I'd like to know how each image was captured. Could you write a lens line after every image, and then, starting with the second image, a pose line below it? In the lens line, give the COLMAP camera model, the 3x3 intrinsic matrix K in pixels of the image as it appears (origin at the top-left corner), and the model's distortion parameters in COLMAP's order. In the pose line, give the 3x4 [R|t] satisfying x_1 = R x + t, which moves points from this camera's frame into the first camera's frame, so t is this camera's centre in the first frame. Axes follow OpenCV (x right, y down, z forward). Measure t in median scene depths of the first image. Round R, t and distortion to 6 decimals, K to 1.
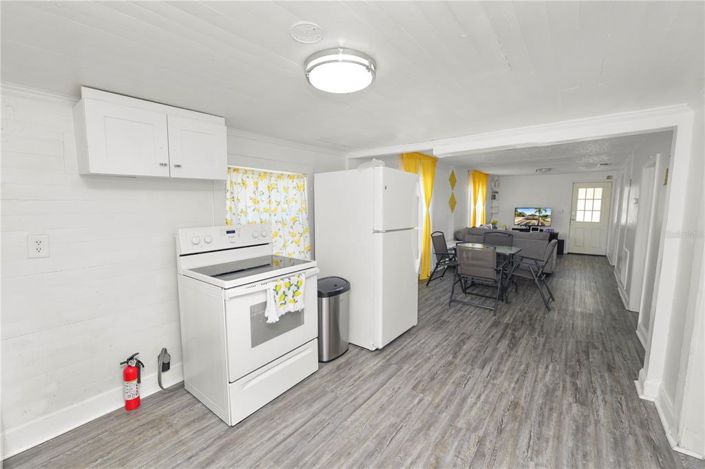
lens RADIAL K [[288.4, 0, 352.5], [0, 288.4, 234.5], [0, 0, 1]] dist [-0.008612, 0.000012]
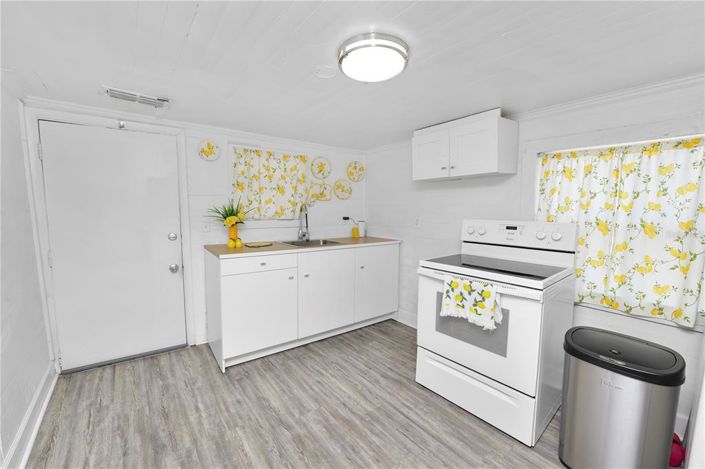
lens RADIAL K [[288.4, 0, 352.5], [0, 288.4, 234.5], [0, 0, 1]] dist [-0.008612, 0.000012]
pose [[-0.236563, 0.091204, -0.967326, 0.662895], [-0.109819, 0.986695, 0.119887, -0.048231], [0.965390, 0.134592, -0.223400, 0.813881]]
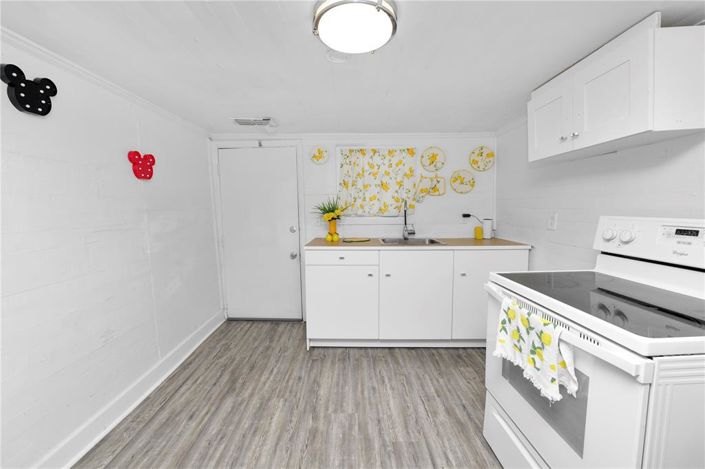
lens RADIAL K [[288.4, 0, 352.5], [0, 288.4, 234.5], [0, 0, 1]] dist [-0.008612, 0.000012]
pose [[-0.779461, 0.071465, -0.622361, 0.355819], [-0.053957, 0.982121, 0.180353, -0.070465], [0.624123, 0.174159, -0.761669, 1.150679]]
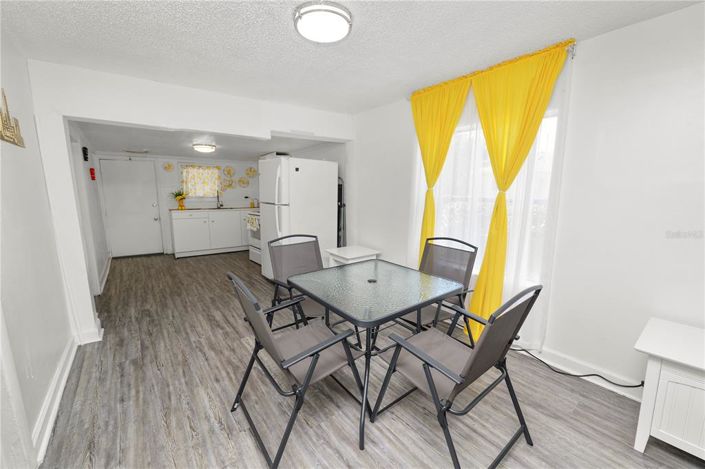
lens RADIAL K [[281.6, 0, 360.5], [0, 281.6, 239.1], [0, 0, 1]] dist [-0.023407, 0.000072]
pose [[-0.215805, 0.163387, -0.962670, 1.940119], [-0.102204, 0.976706, 0.188680, -0.208287], [0.971073, 0.139107, -0.194079, 2.383481]]
